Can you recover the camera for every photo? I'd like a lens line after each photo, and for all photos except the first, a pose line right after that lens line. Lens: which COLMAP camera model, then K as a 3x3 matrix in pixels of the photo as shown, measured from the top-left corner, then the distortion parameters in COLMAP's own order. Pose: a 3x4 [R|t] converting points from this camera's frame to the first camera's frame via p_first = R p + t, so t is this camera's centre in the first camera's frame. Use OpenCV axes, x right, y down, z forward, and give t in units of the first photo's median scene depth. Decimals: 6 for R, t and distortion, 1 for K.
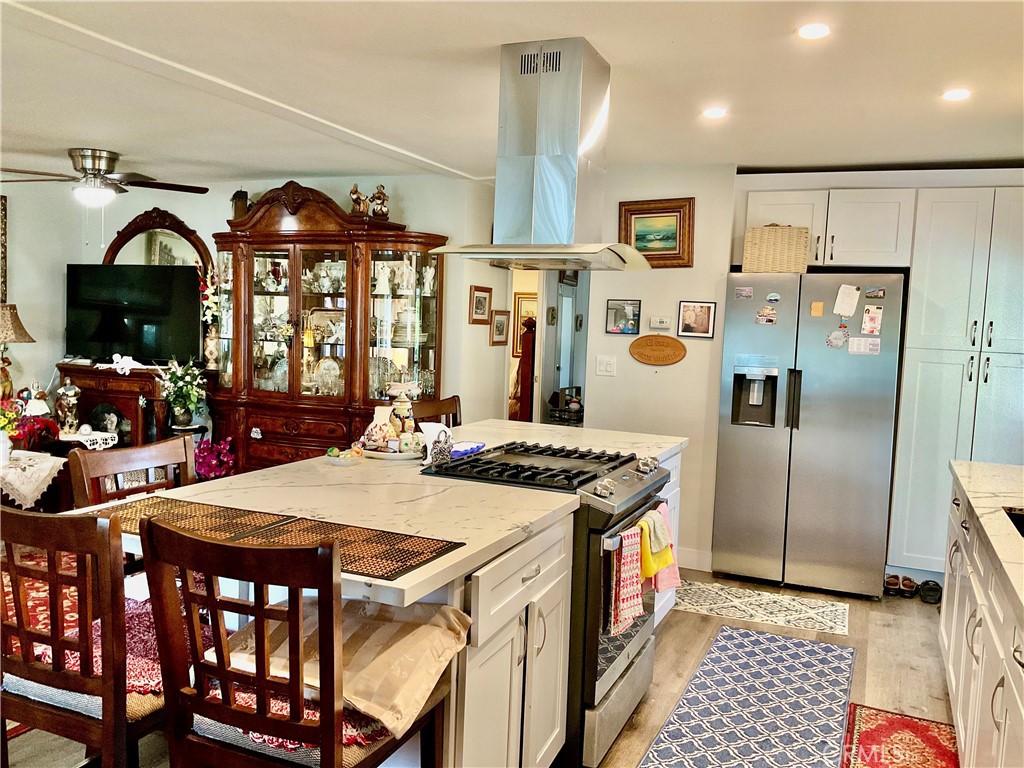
lens RADIAL K [[841.4, 0, 515.9], [0, 841.4, 386.2], [0, 0, 1]] dist [0.075932, -0.160623]
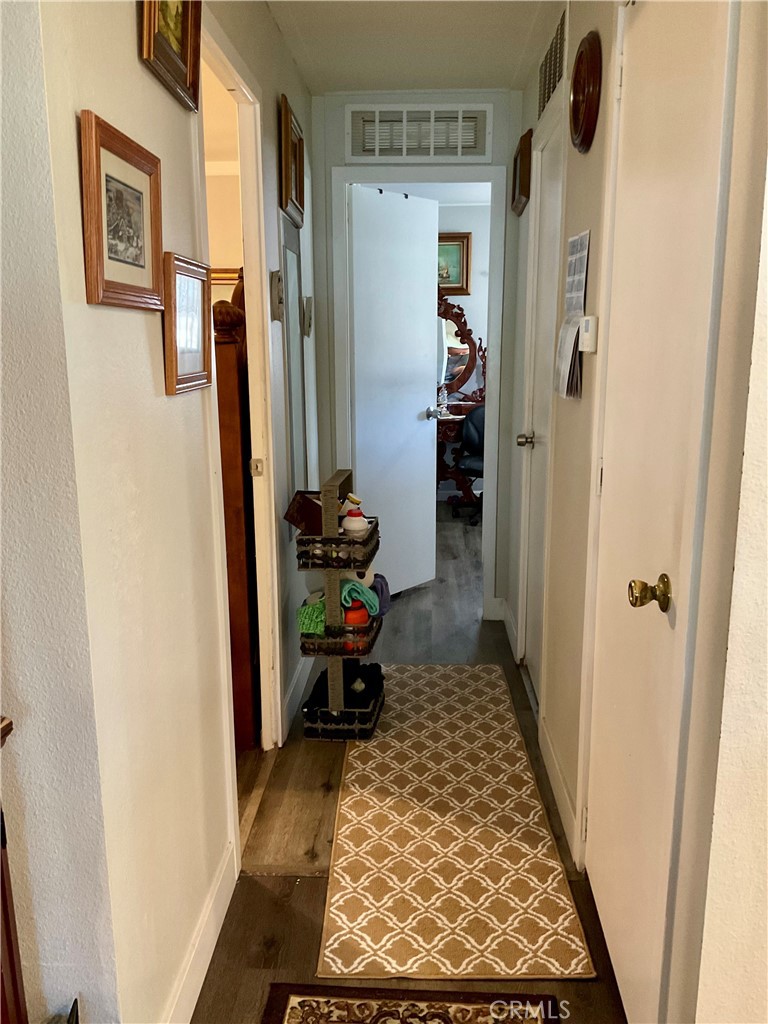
lens RADIAL K [[841.4, 0, 385.0], [0, 841.4, 512.0], [0, 0, 1]] dist [0.075932, -0.160623]
pose [[0.928818, -0.115718, 0.352003, -0.066004], [0.066649, 0.986665, 0.148492, -0.046322], [-0.364493, -0.114462, 0.924145, 0.733540]]
